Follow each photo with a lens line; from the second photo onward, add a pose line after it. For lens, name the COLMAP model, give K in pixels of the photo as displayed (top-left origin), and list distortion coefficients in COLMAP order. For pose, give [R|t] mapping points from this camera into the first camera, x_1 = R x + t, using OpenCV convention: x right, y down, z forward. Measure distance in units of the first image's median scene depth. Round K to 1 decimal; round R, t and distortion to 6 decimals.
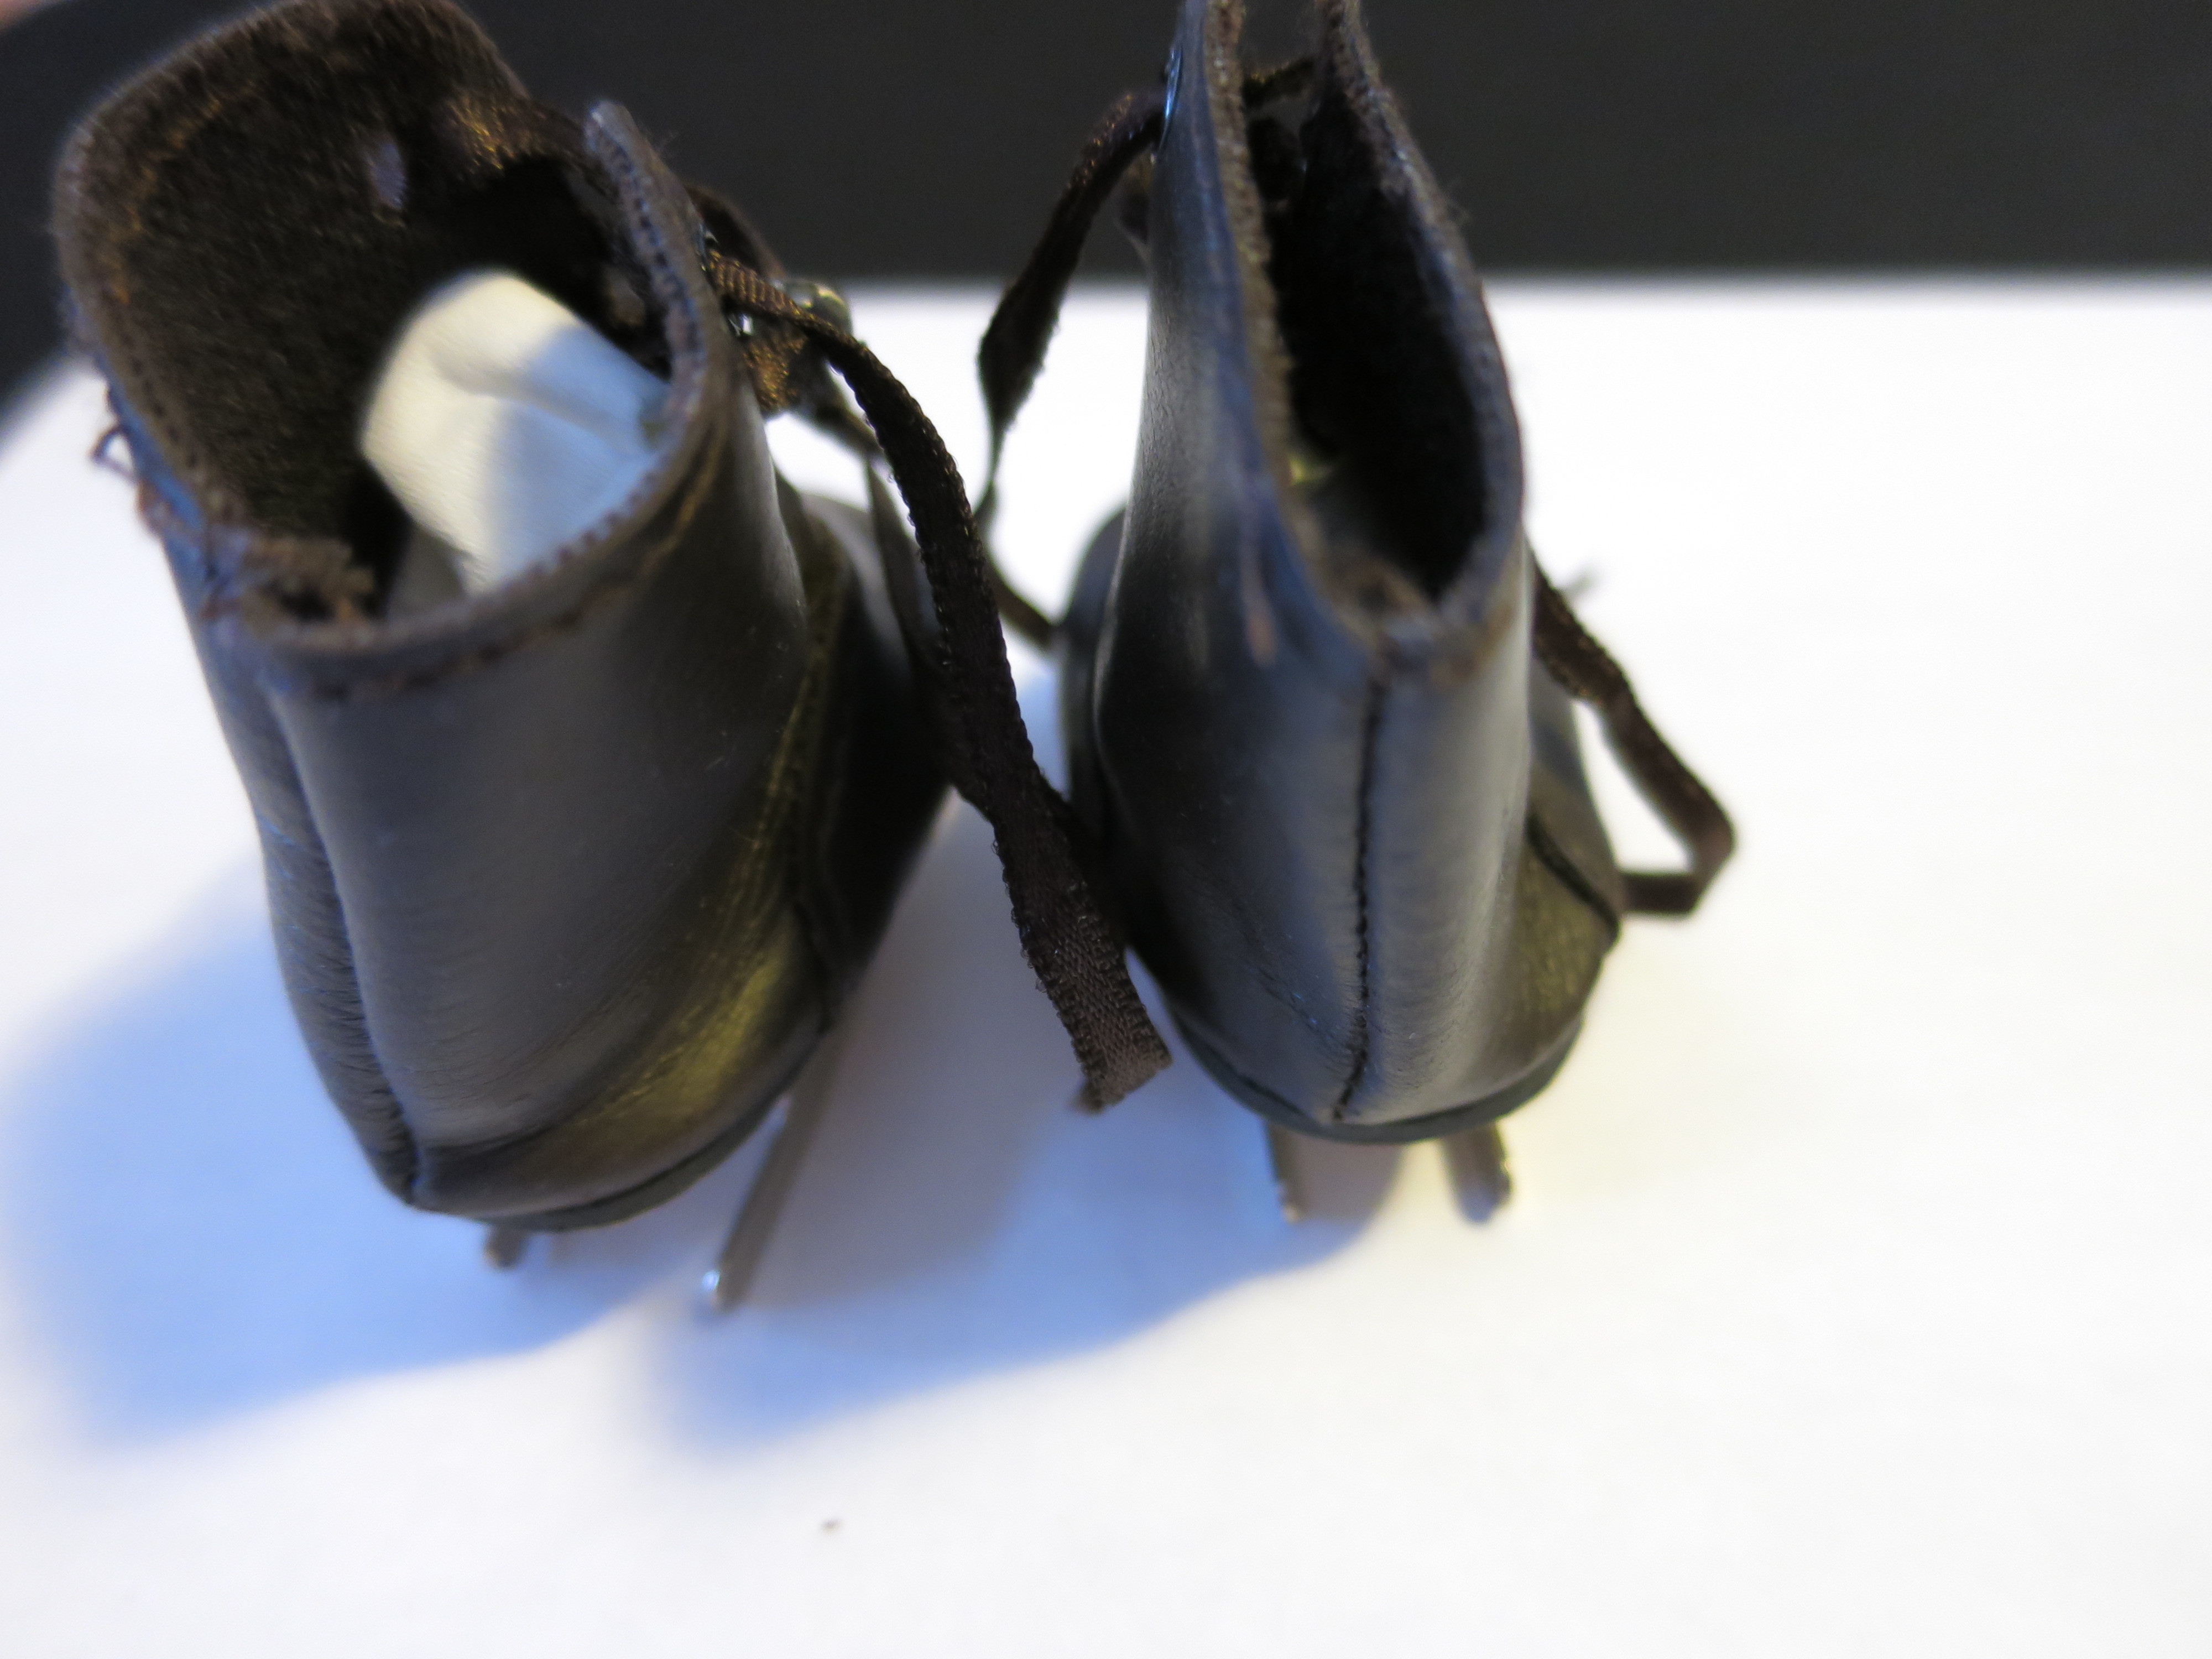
lens RADIAL K [[1546.5, 0, 1116.6], [0, 1546.5, 828.1], [0, 0, 1]] dist [0.000031, 0.001267]
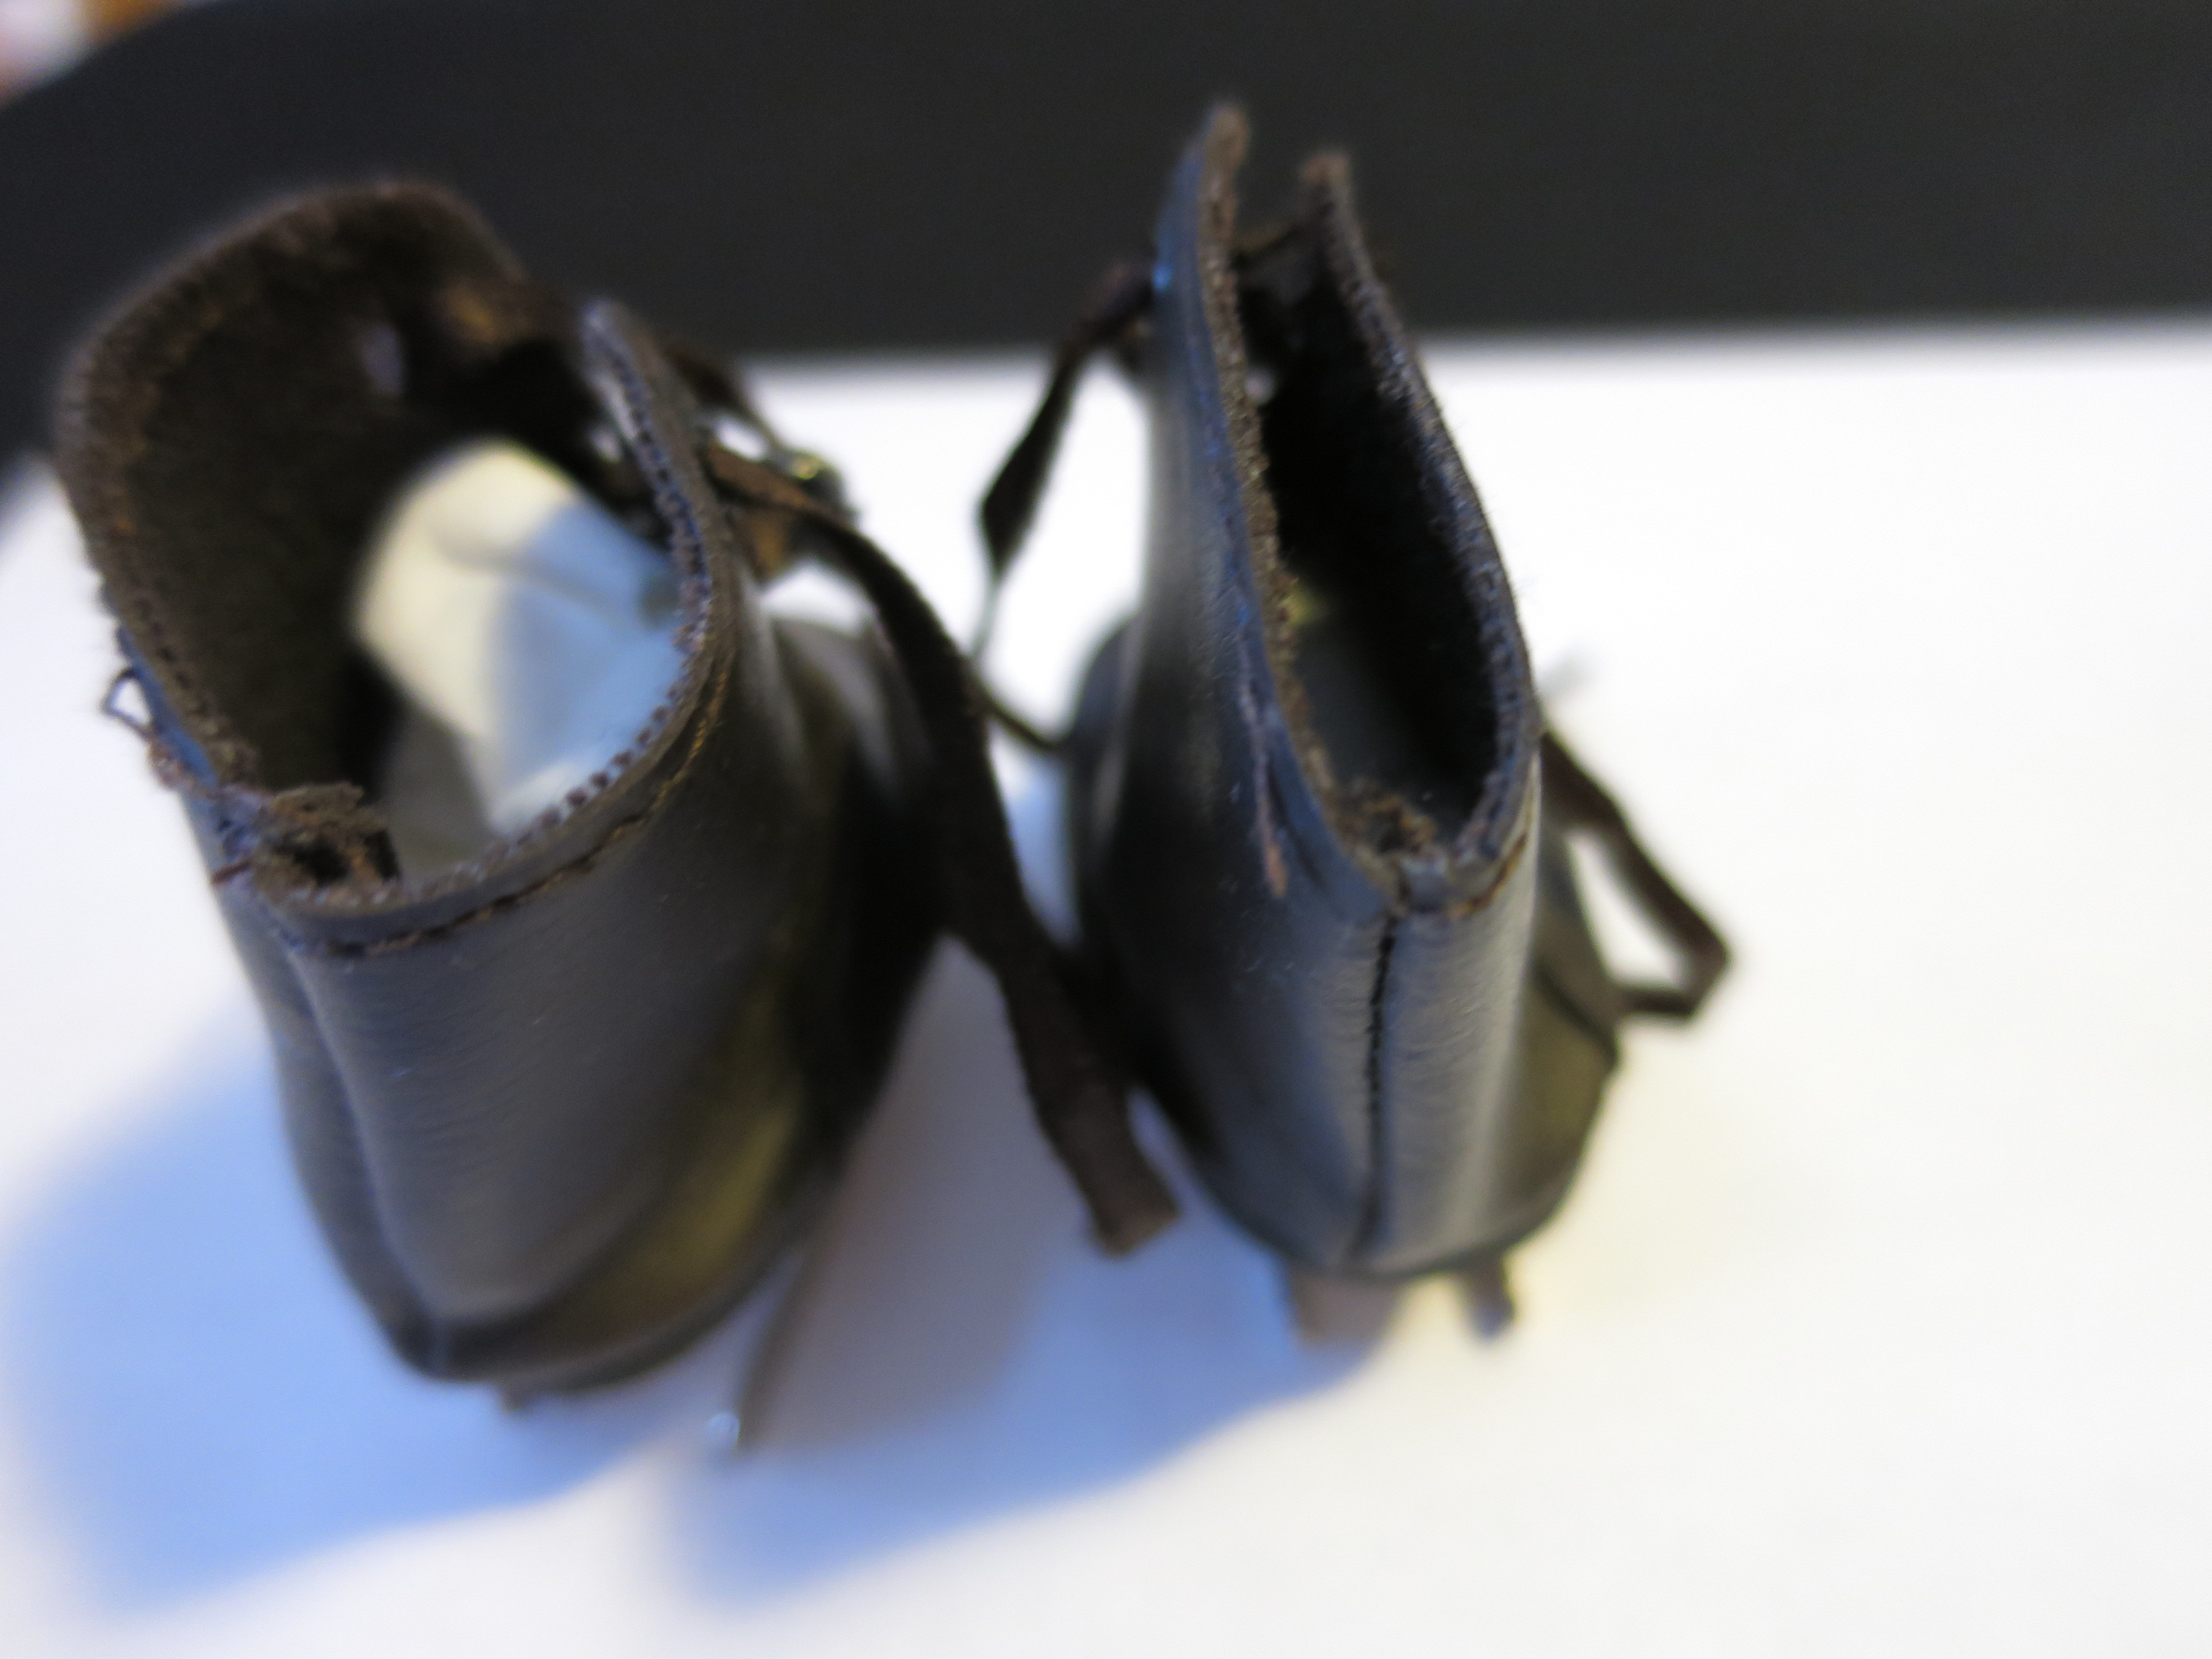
lens RADIAL K [[1537.4, 0, 1106.0], [0, 1537.4, 829.5], [0, 0, 1]] dist [0.002008, 0.000258]
pose [[0.999713, -0.023558, 0.004439, -0.015654], [0.023609, 0.999651, -0.011848, -0.109832], [-0.004158, 0.011949, 0.999920, 0.002547]]
